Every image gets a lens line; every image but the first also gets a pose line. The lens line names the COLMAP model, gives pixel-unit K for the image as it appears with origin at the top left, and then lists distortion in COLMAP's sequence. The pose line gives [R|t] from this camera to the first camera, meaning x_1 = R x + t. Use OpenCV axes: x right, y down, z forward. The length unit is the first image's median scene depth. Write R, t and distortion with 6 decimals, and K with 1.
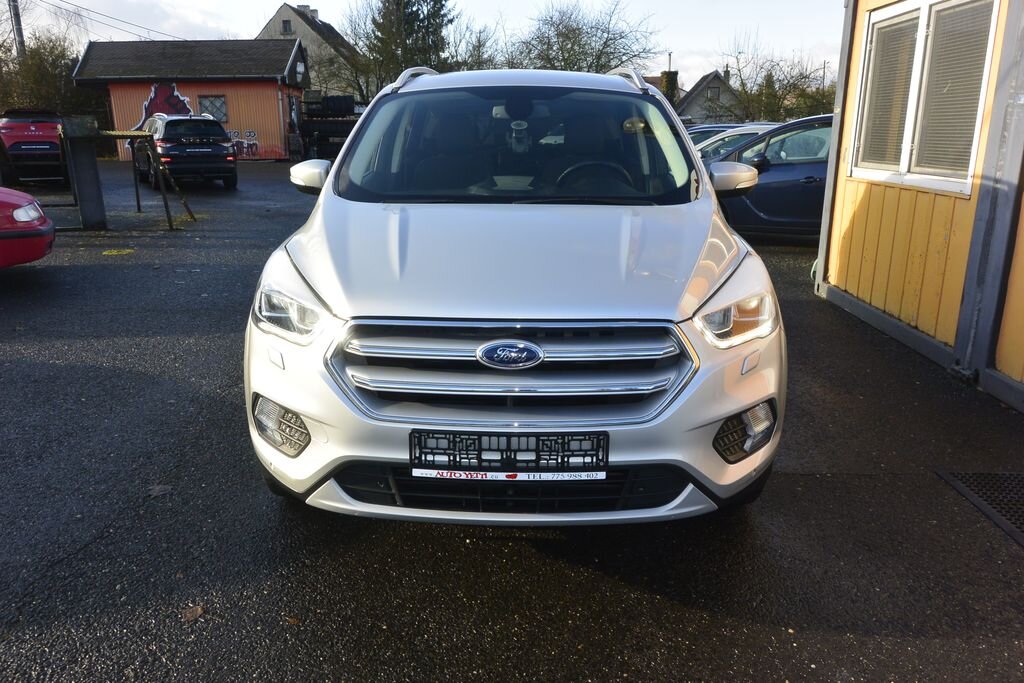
lens RADIAL K [[779.8, 0, 510.6], [0, 779.8, 345.0], [0, 0, 1]] dist [0.006009, -0.001557]
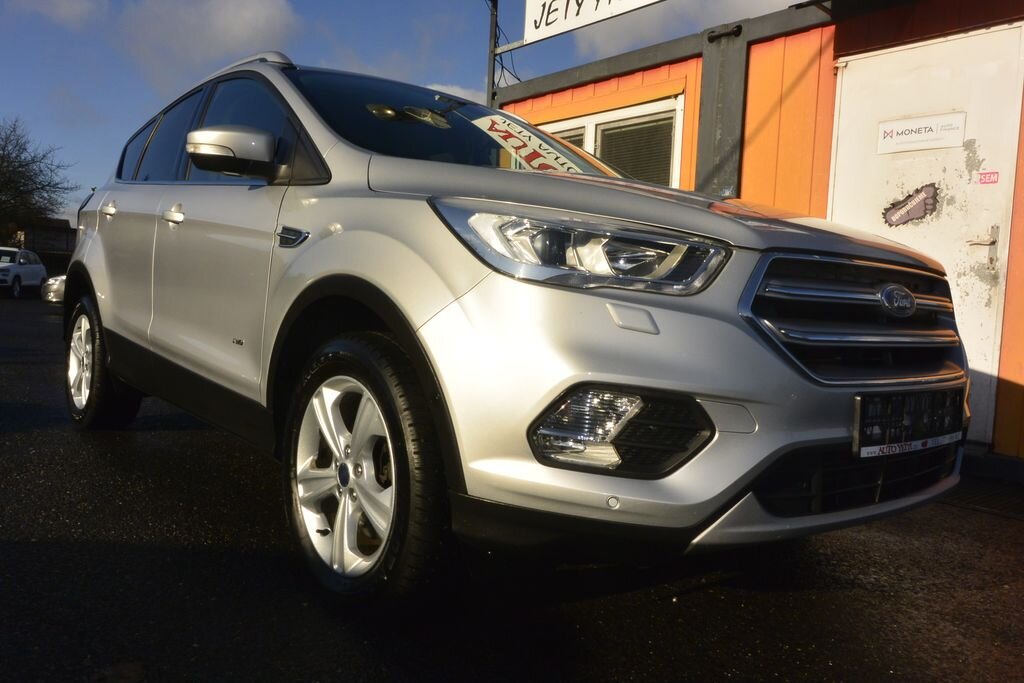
lens RADIAL K [[779.8, 0, 510.6], [0, 779.8, 345.0], [0, 0, 1]] dist [0.006009, -0.001557]
pose [[0.746510, -0.003241, 0.665366, -0.448431], [0.131323, 0.981036, -0.142560, 0.064328], [-0.652286, 0.193800, 0.732778, 0.336546]]
